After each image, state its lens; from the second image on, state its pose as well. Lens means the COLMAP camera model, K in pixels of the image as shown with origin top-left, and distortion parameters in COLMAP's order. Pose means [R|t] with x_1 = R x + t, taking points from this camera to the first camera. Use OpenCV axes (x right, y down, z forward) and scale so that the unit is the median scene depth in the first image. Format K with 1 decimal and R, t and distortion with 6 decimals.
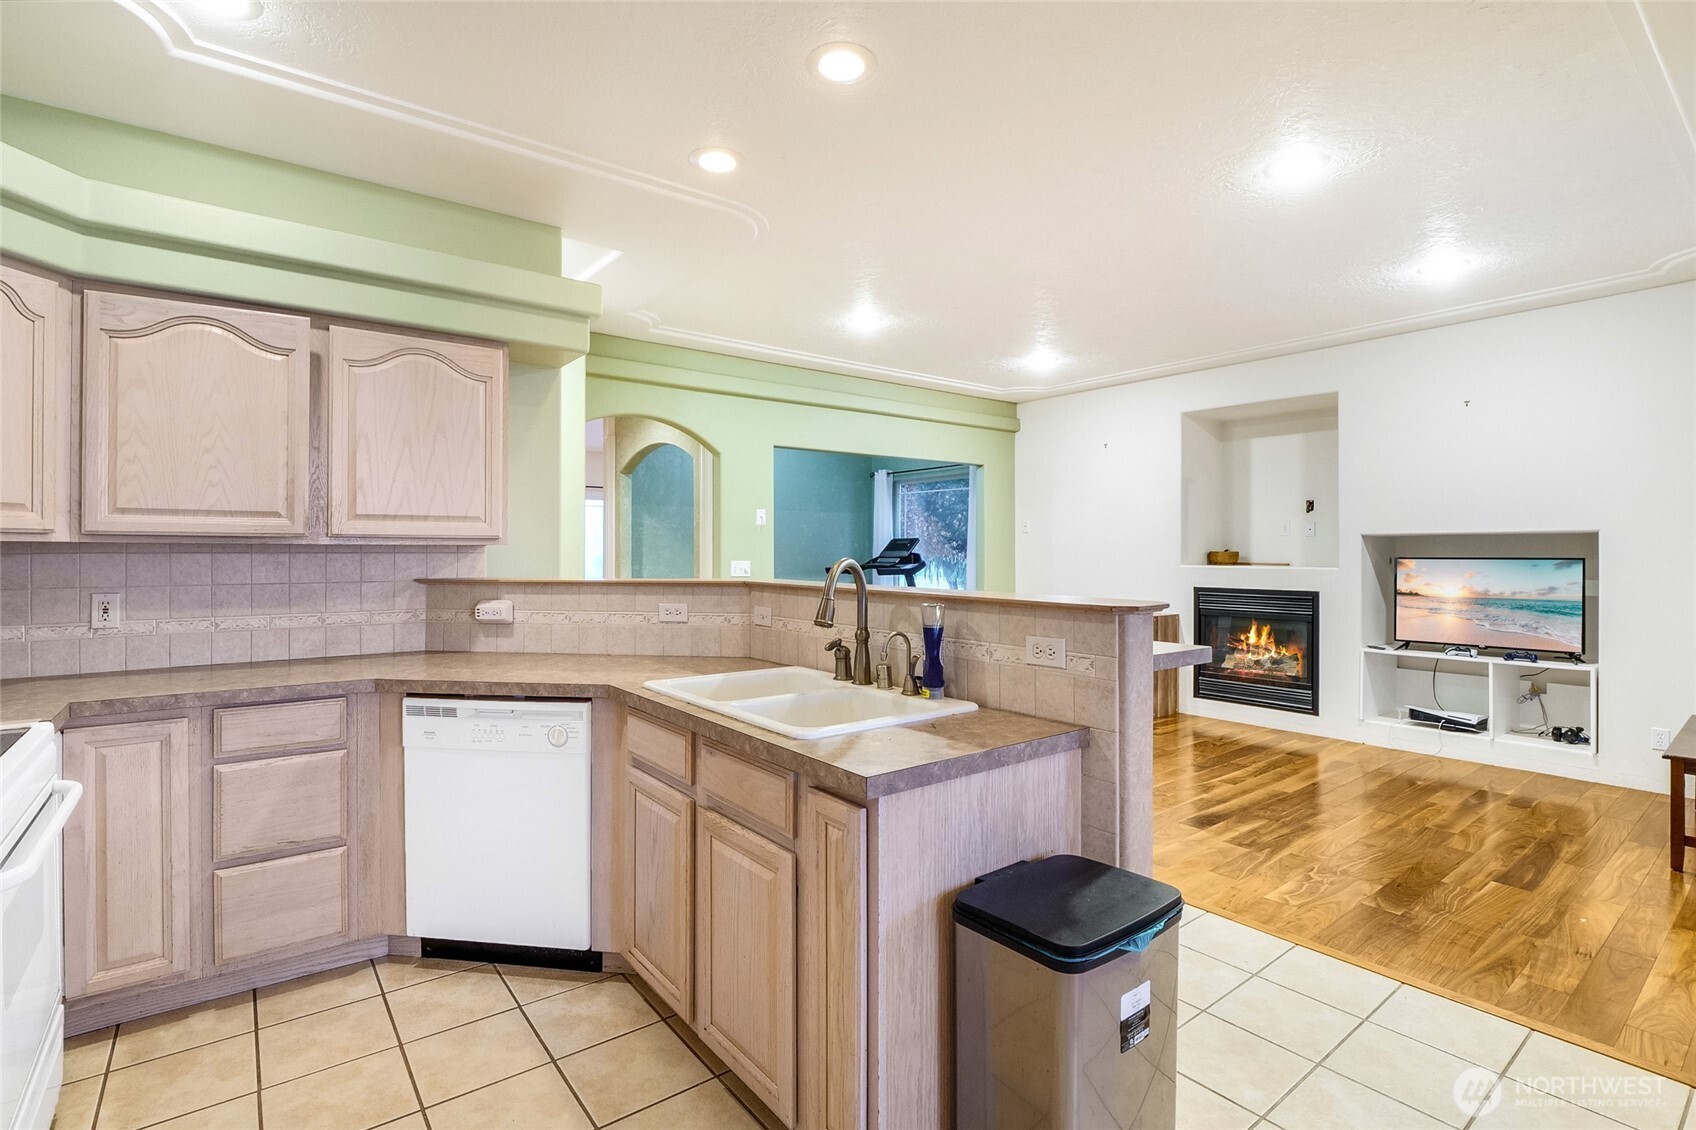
lens RADIAL K [[808.8, 0, 845.2], [0, 808.8, 555.6], [0, 0, 1]] dist [-0.013643, 0.000022]
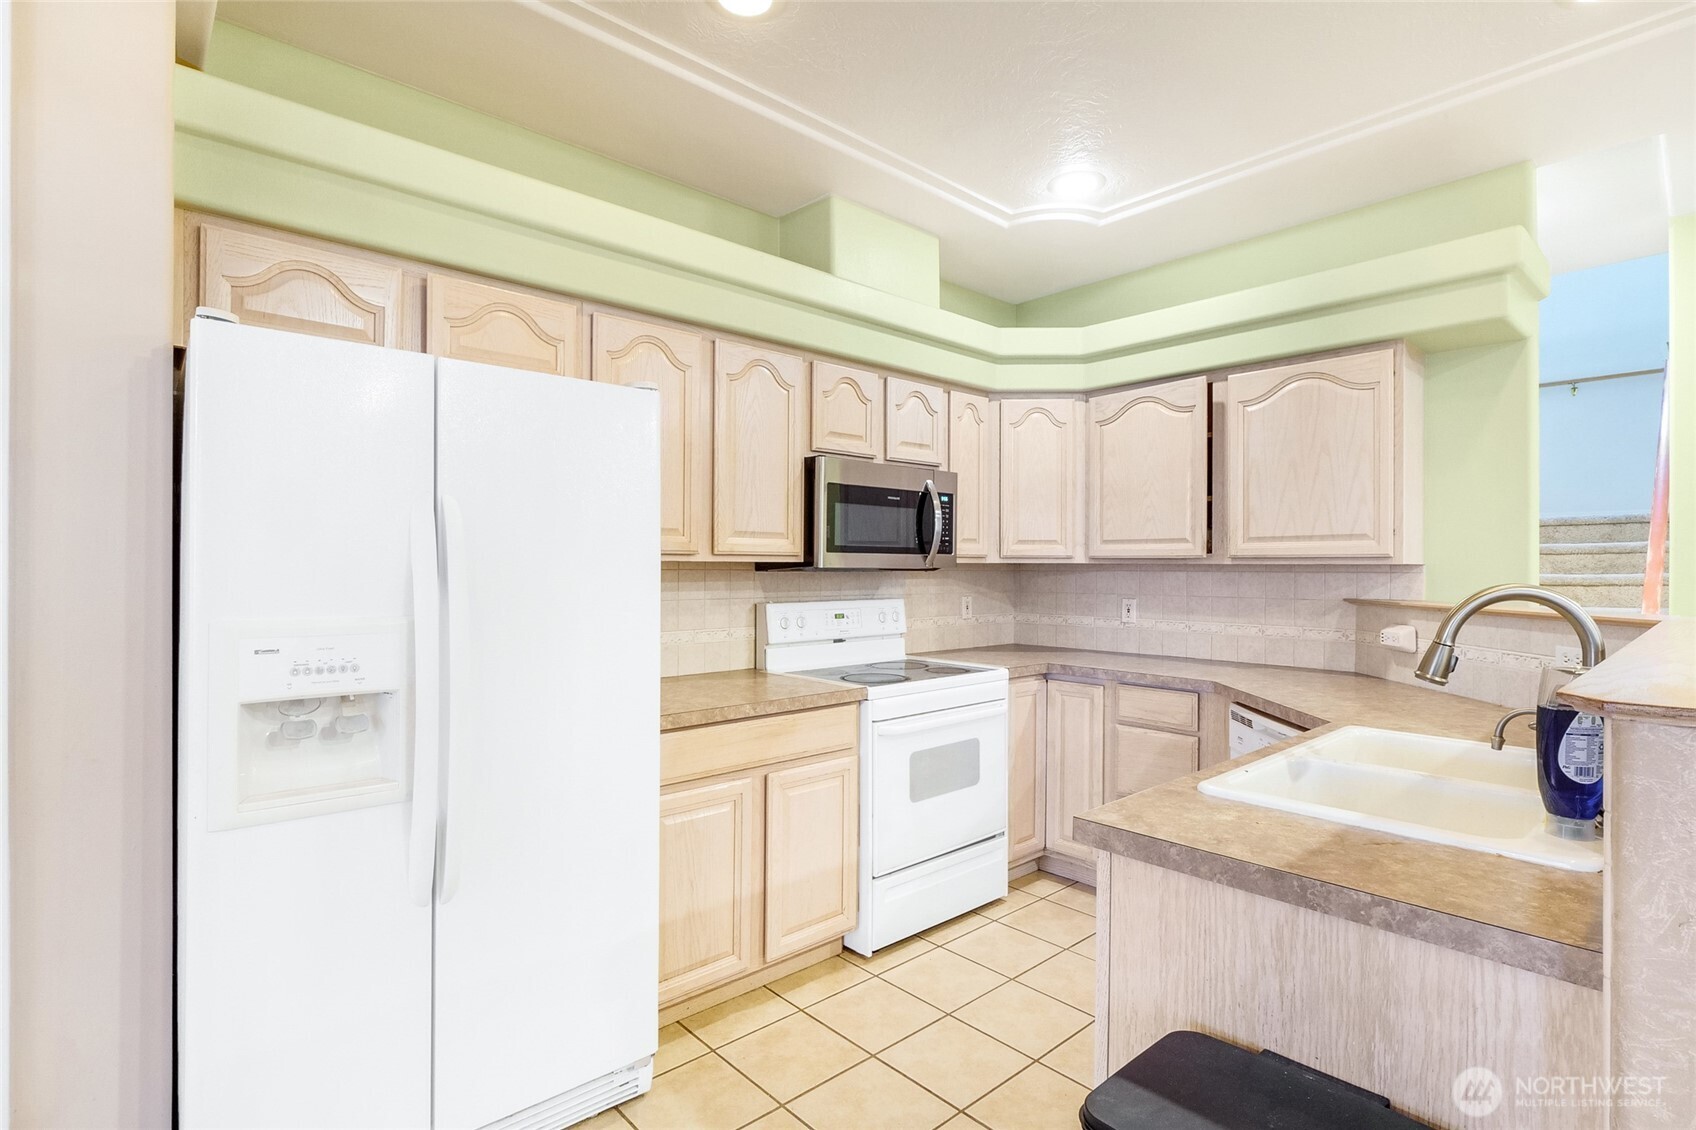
lens RADIAL K [[808.8, 0, 840.1], [0, 808.8, 570.3], [0, 0, 1]] dist [-0.013643, 0.000022]
pose [[0.069037, 0.000709, -0.997614, 0.501493], [-0.012881, 0.999917, -0.000181, 0.002558], [0.997531, 0.012862, 0.069040, 0.375245]]
